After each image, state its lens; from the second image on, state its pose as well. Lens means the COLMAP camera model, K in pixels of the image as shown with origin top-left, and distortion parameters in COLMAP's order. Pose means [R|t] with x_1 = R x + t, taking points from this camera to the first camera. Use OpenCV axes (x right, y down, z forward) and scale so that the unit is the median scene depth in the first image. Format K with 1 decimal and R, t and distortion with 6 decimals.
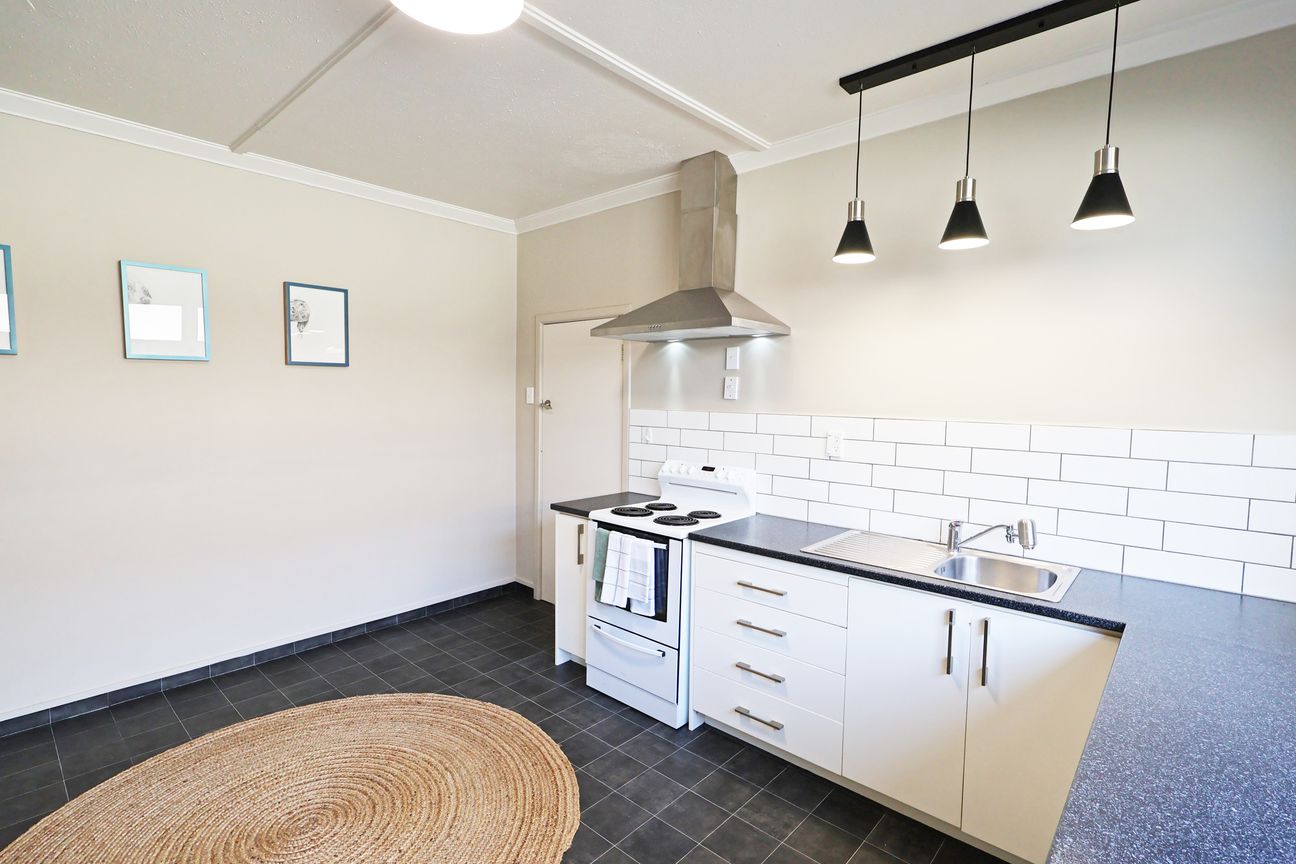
lens RADIAL K [[604.1, 0, 652.7], [0, 604.1, 437.6], [0, 0, 1]] dist [-0.001888, -0.000202]
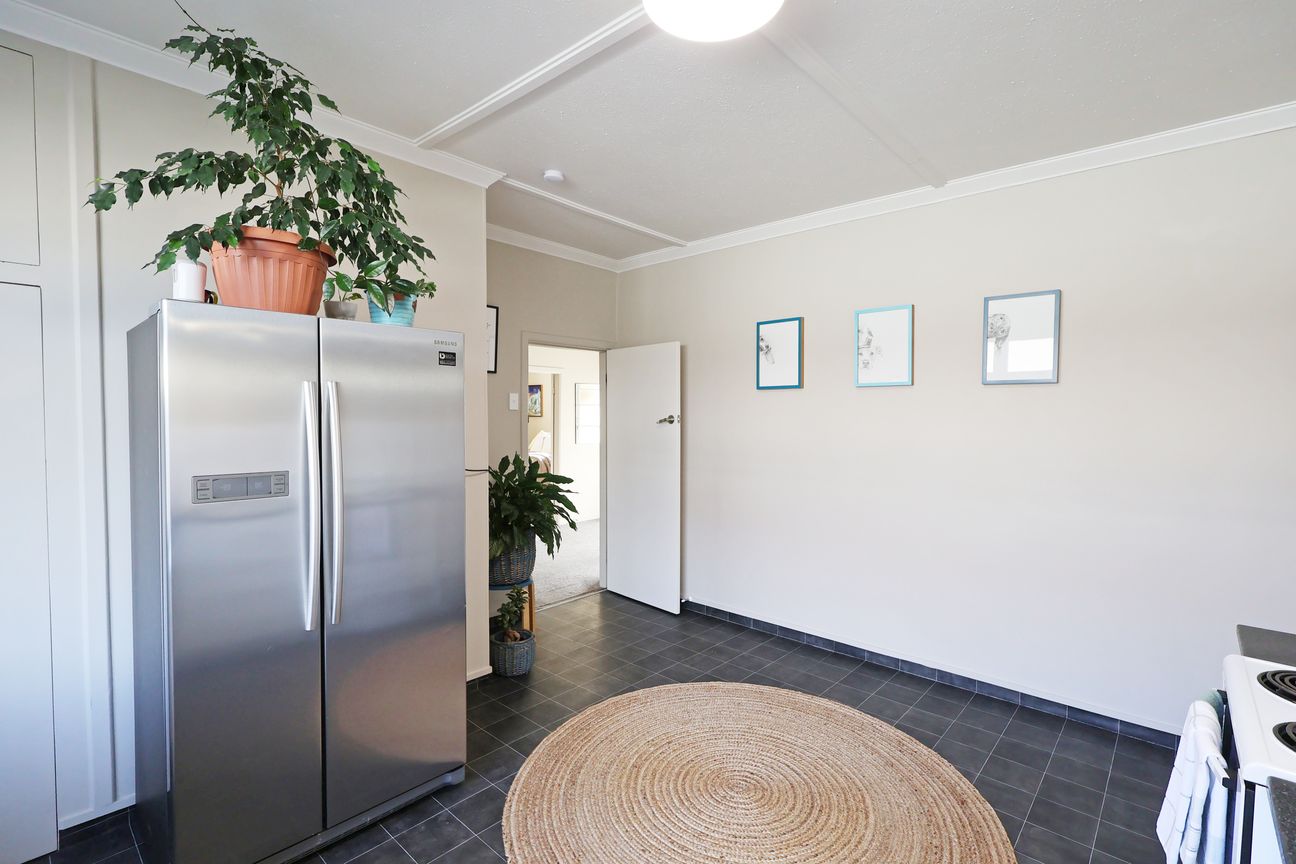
lens RADIAL K [[611.7, 0, 643.0], [0, 611.7, 425.5], [0, 0, 1]] dist [0.022451, -0.000170]
pose [[-0.005636, 0.018339, -0.999816, 0.398811], [-0.075902, 0.996940, 0.018714, -0.036014], [0.997099, 0.075993, -0.004227, 0.512715]]
